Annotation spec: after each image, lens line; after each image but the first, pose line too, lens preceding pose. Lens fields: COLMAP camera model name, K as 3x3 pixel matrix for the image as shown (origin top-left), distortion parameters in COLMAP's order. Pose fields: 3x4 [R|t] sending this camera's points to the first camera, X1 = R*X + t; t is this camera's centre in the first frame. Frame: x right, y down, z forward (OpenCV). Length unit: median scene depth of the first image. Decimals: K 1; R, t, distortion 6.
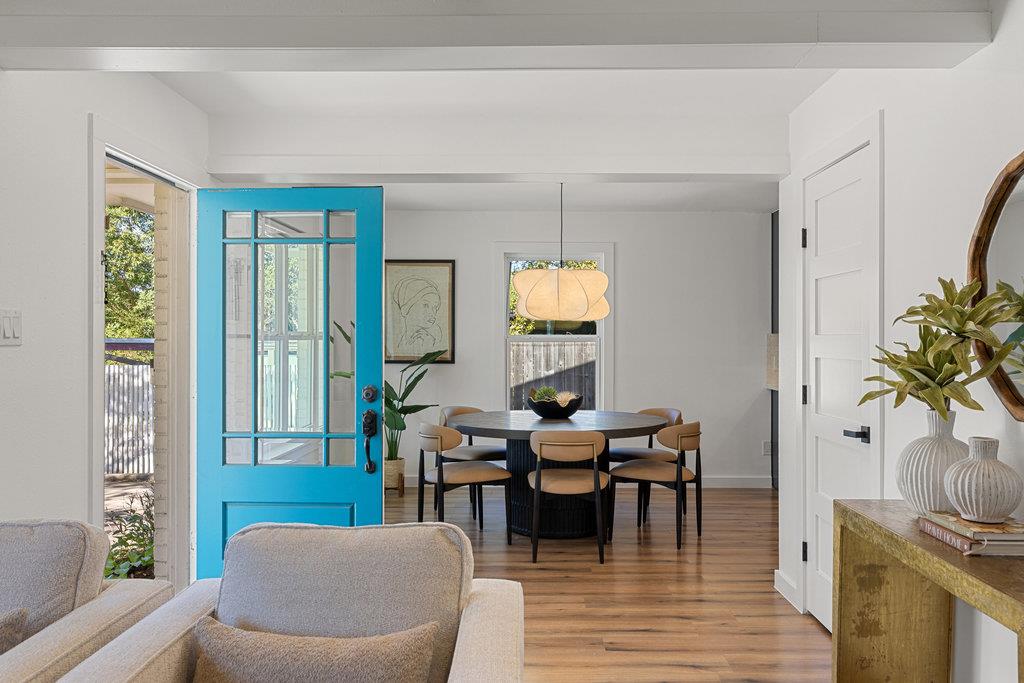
lens RADIAL K [[789.8, 0, 510.8], [0, 789.8, 342.9], [0, 0, 1]] dist [0.013446, 0.001486]
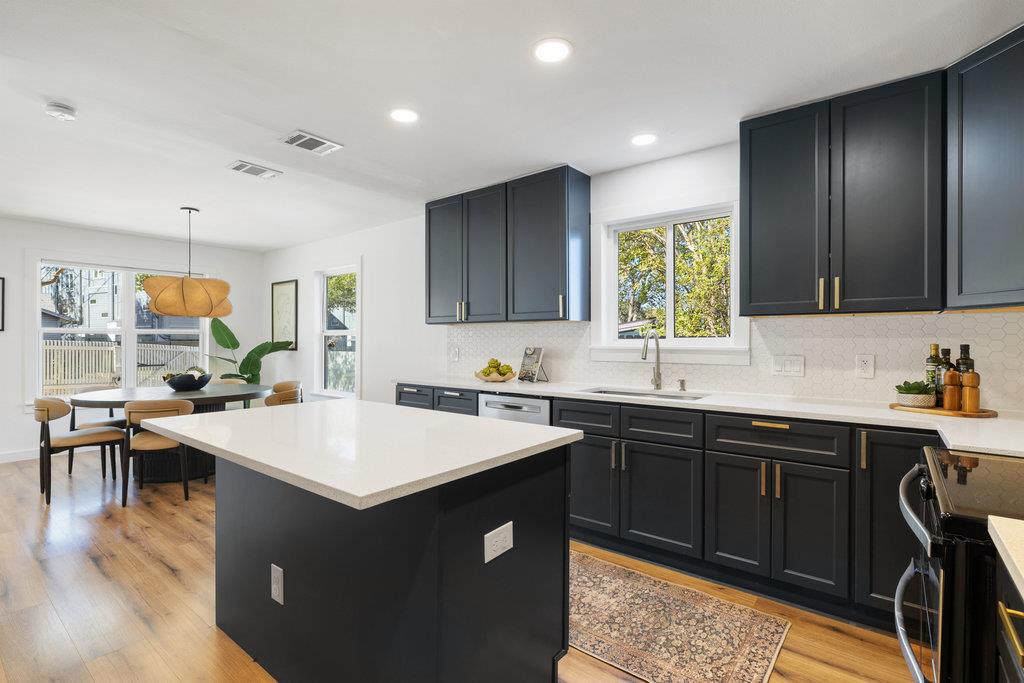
lens RADIAL K [[497.4, 0, 513.9], [0, 497.4, 342.1], [0, 0, 1]] dist [-0.000338, -0.000139]
pose [[0.792914, -0.002005, -0.609330, 0.799559], [0.005854, 0.999973, 0.004328, 0.008316], [0.609305, -0.006999, 0.792905, 0.523504]]
